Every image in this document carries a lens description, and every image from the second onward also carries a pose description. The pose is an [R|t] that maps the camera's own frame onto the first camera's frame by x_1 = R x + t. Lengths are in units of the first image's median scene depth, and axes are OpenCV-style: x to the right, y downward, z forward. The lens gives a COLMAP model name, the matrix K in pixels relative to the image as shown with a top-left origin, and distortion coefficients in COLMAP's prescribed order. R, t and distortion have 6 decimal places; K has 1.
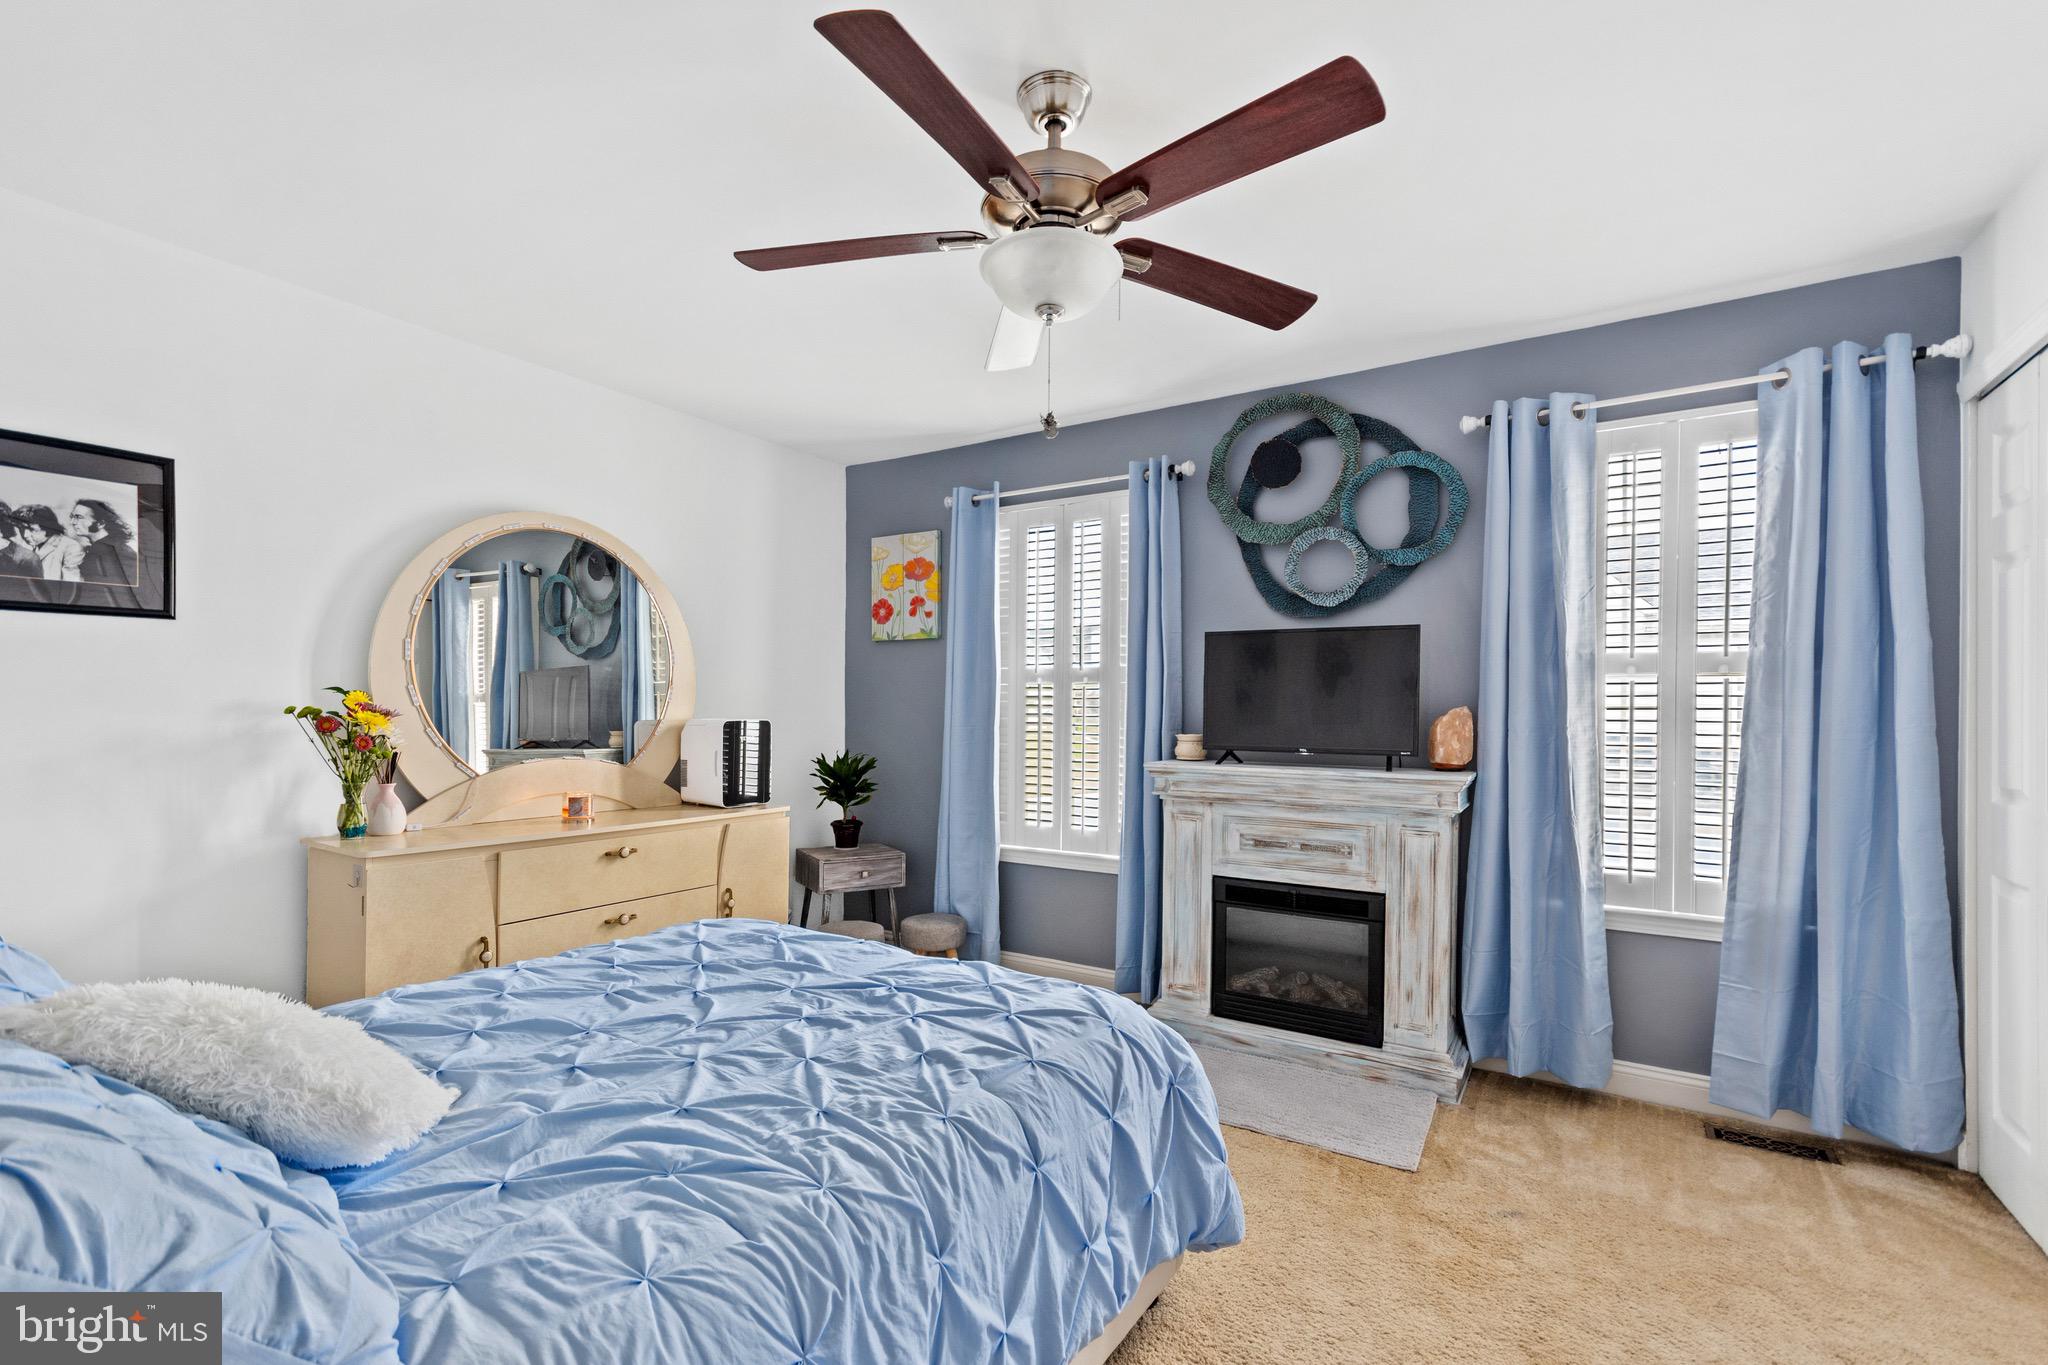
lens RADIAL K [[924.6, 0, 1027.7], [0, 924.6, 701.8], [0, 0, 1]] dist [0.009336, -0.001593]
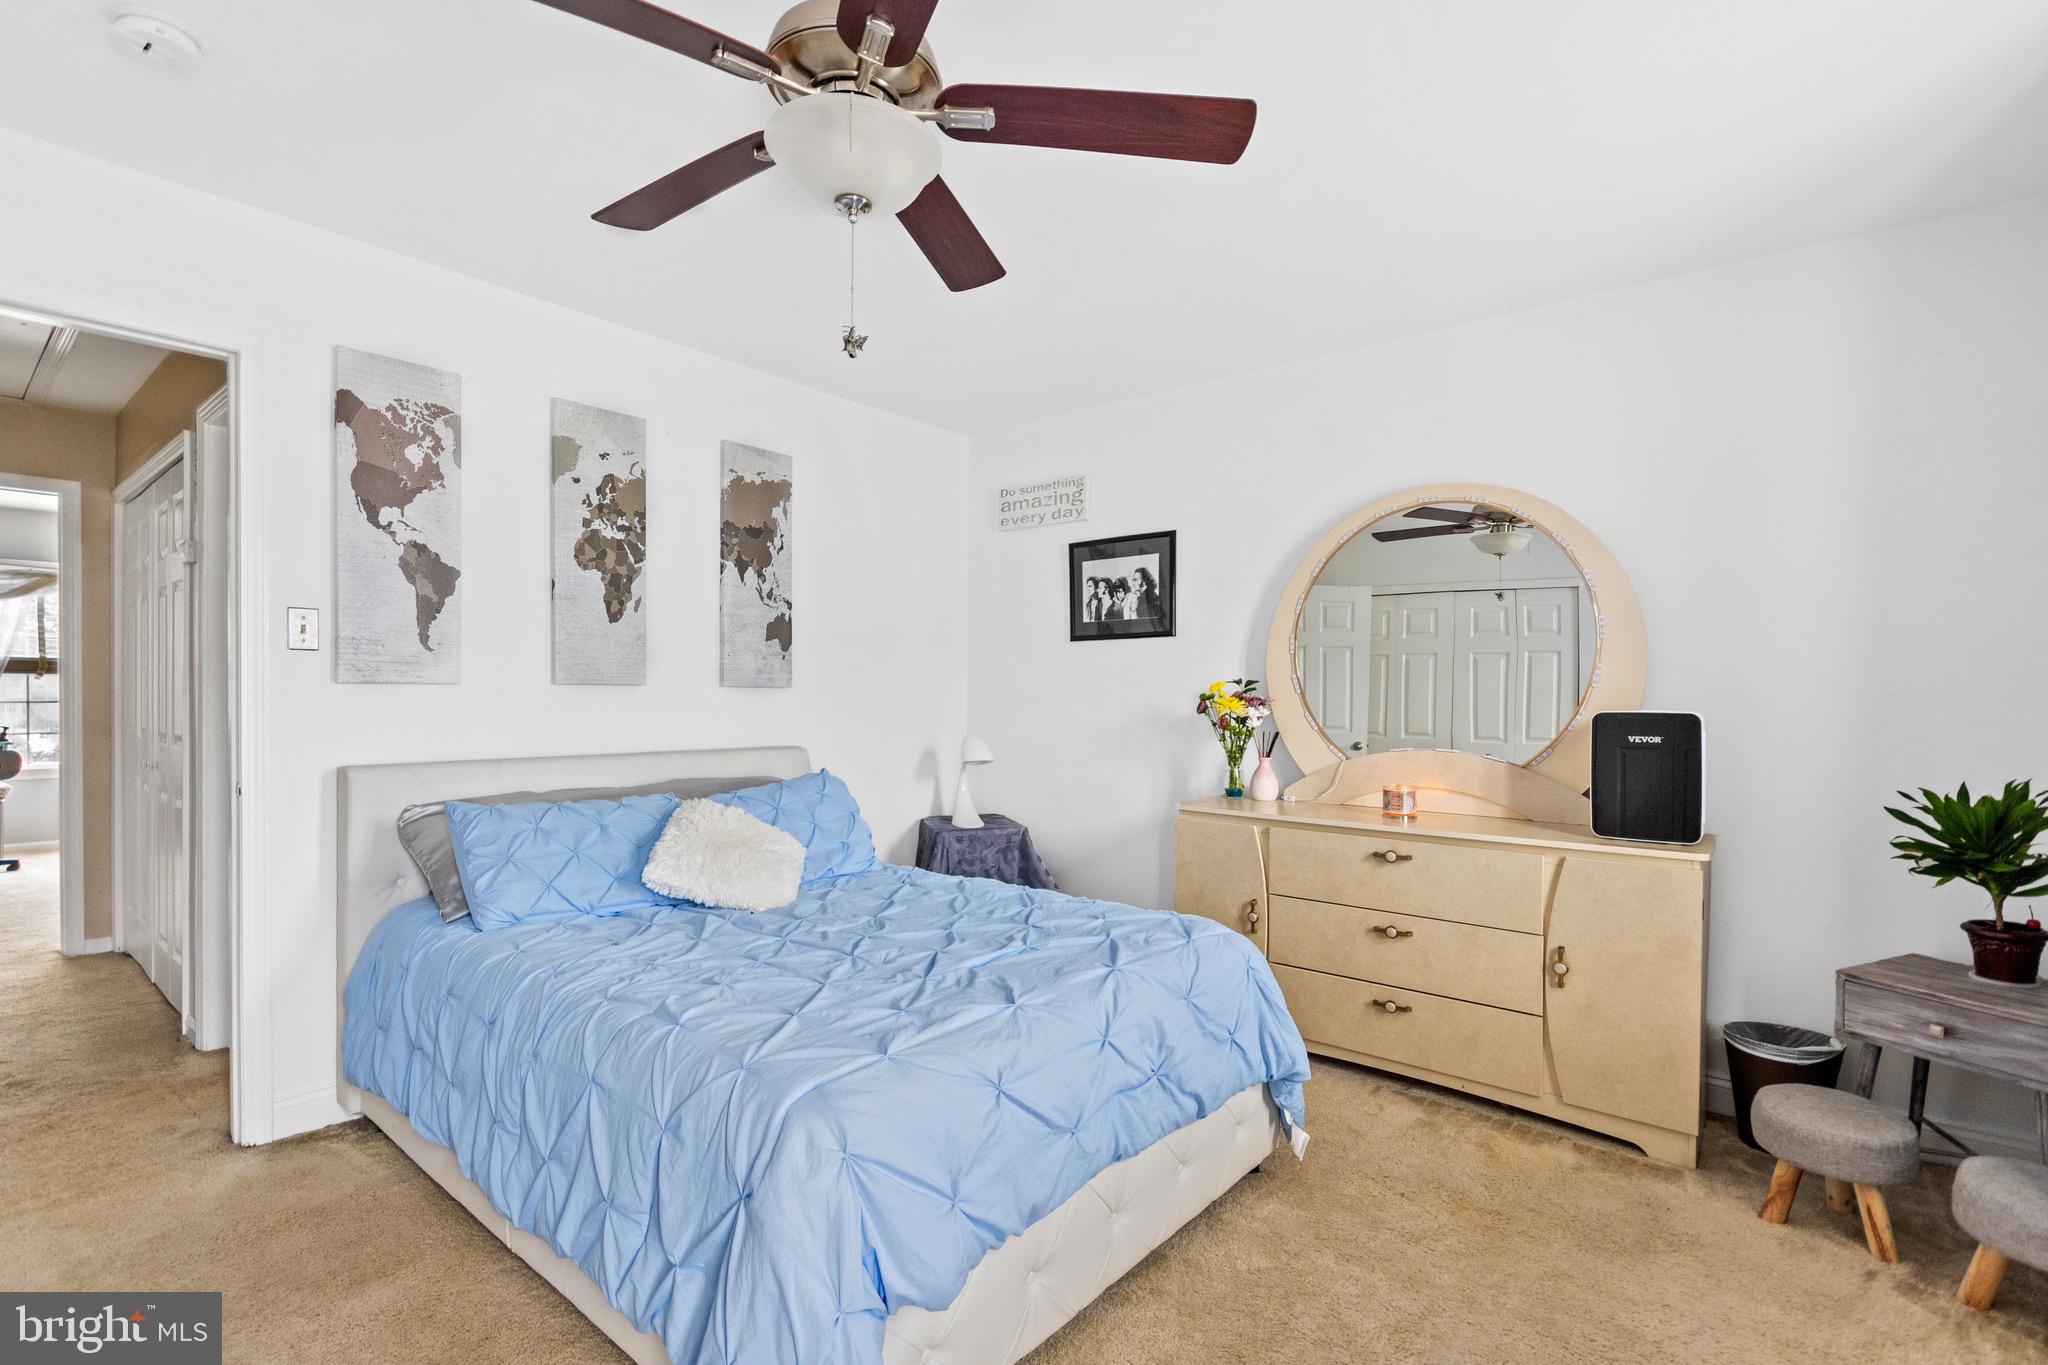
lens RADIAL K [[964.9, 0, 1025.6], [0, 964.9, 689.4], [0, 0, 1]] dist [-0.016603, 0.001129]
pose [[-0.122161, -0.010464, -0.992455, 0.681298], [-0.002507, 0.999944, -0.010235, 0.014269], [0.992507, 0.001238, -0.122180, 0.977927]]
